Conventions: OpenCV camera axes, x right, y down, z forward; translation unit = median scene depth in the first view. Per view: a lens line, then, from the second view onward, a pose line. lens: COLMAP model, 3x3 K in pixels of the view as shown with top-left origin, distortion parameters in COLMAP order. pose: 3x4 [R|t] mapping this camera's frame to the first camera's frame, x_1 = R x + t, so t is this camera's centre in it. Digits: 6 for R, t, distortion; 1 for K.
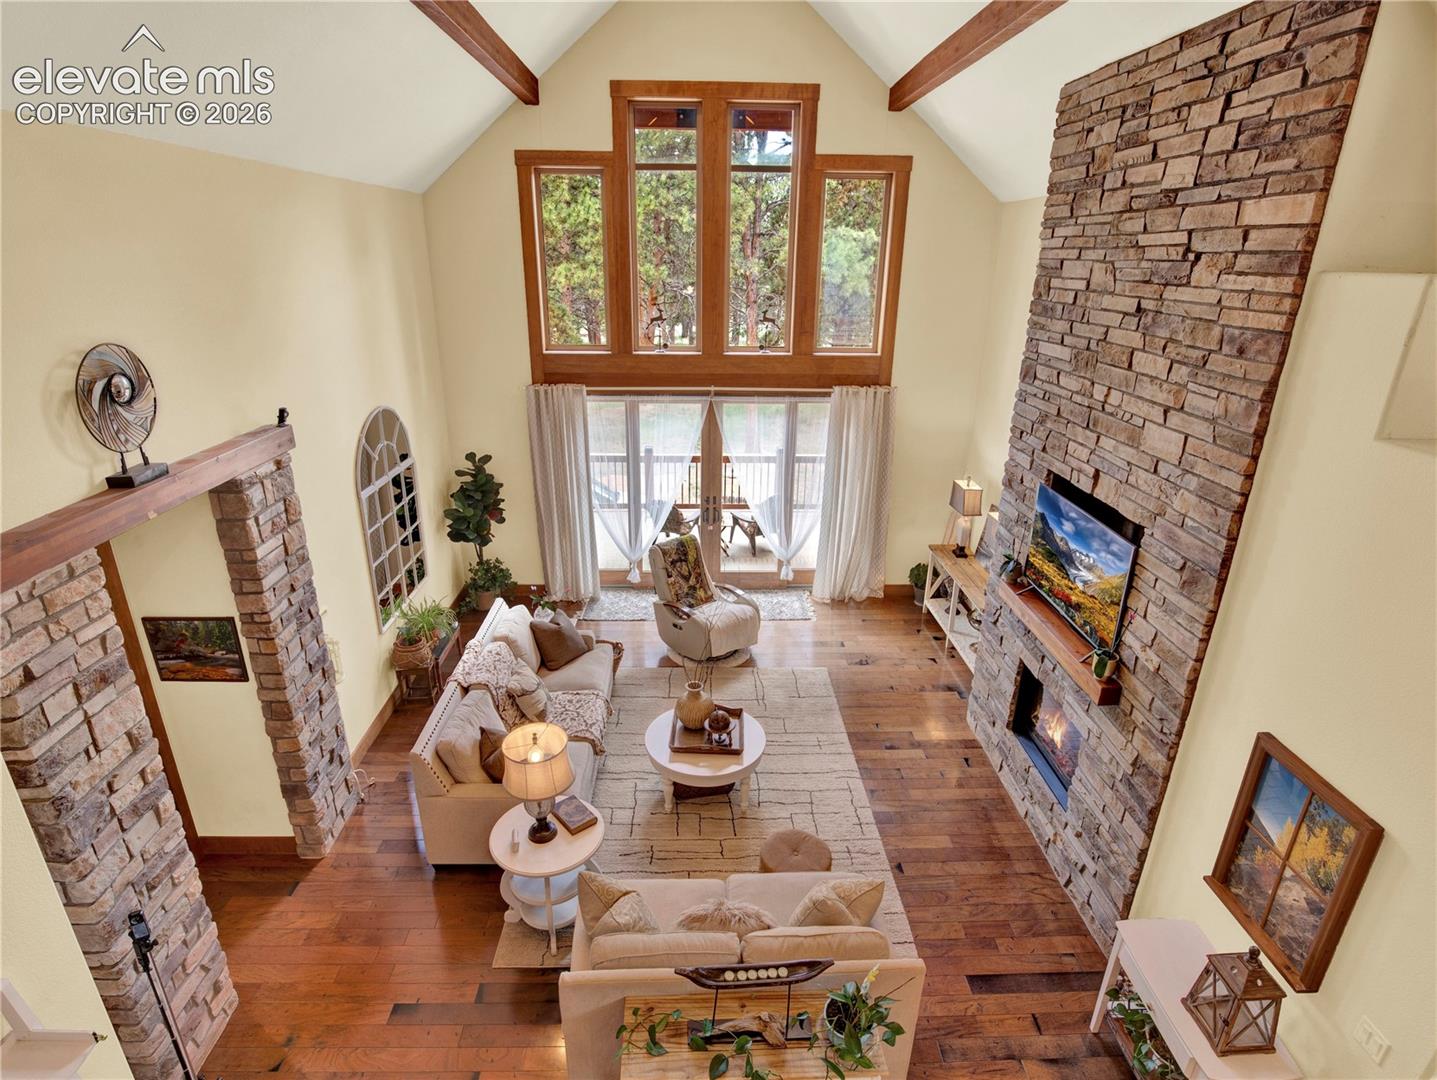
lens RADIAL K [[757.1, 0, 718.5], [0, 757.1, 540.0], [0, 0, 1]] dist [-0.025854, -0.000027]
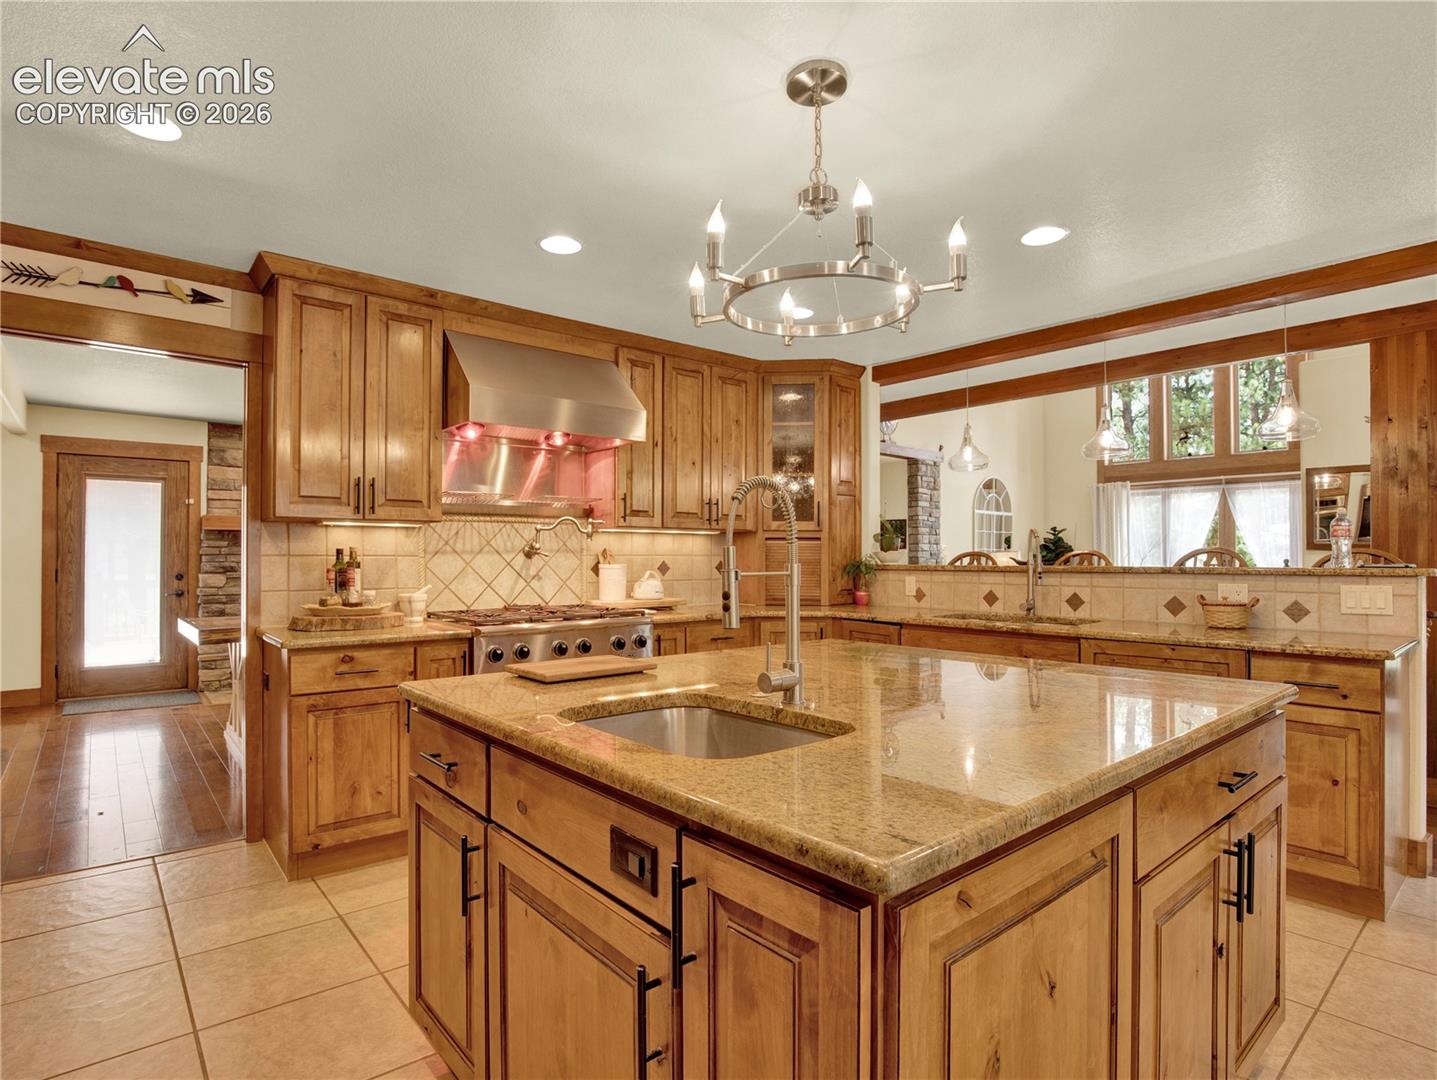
lens RADIAL K [[757.1, 0, 718.5], [0, 757.1, 540.0], [0, 0, 1]] dist [-0.025854, -0.000027]
pose [[0.625220, -0.026257, -0.780007, 0.866523], [-0.275603, 0.927615, -0.252138, 0.924378], [0.730166, 0.372614, 0.572727, -0.813473]]
